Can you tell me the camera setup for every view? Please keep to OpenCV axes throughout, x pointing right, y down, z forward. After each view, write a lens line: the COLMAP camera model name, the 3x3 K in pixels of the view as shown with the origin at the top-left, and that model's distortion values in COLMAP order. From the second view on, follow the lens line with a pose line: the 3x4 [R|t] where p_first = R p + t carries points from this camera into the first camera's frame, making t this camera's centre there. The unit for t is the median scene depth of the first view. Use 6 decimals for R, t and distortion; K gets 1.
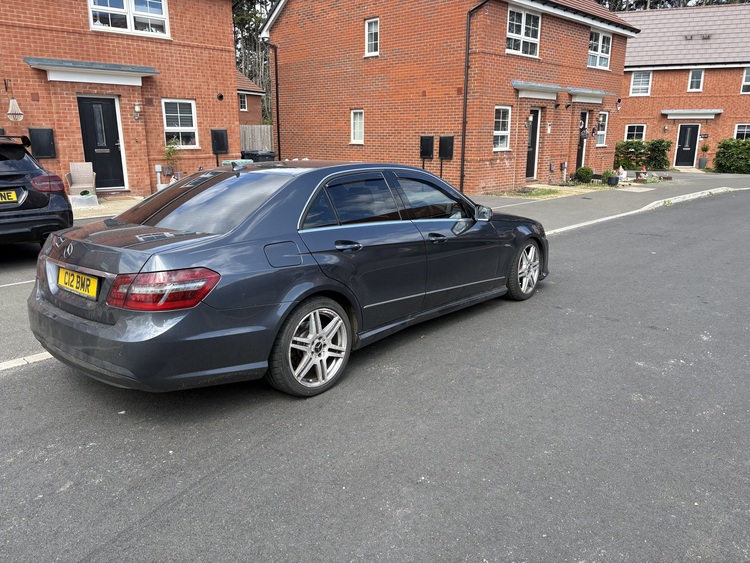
lens RADIAL K [[561.4, 0, 374.8], [0, 561.4, 279.4], [0, 0, 1]] dist [0.021010, -0.033066]
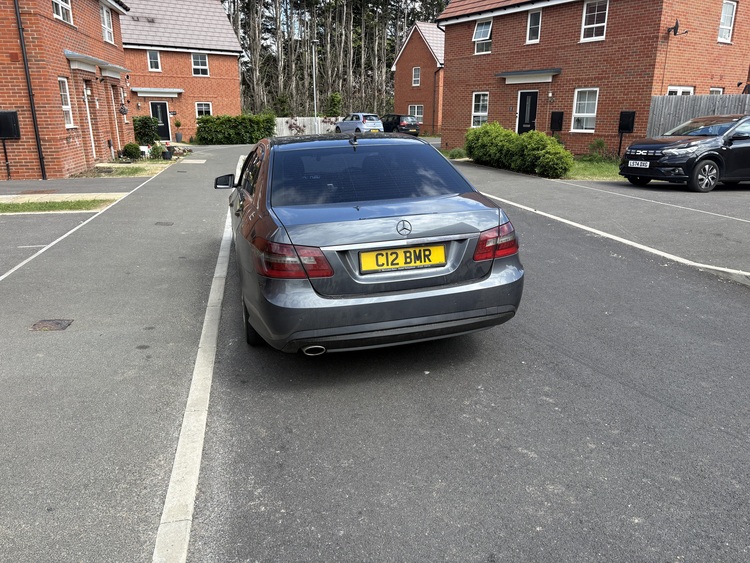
lens RADIAL K [[561.4, 0, 376.6], [0, 561.4, 282.7], [0, 0, 1]] dist [0.021010, -0.033066]
pose [[0.551811, -0.233571, 0.800593, -0.191333], [0.197375, 0.969283, 0.146745, -0.015742], [-0.810276, 0.077042, 0.580962, 0.063522]]
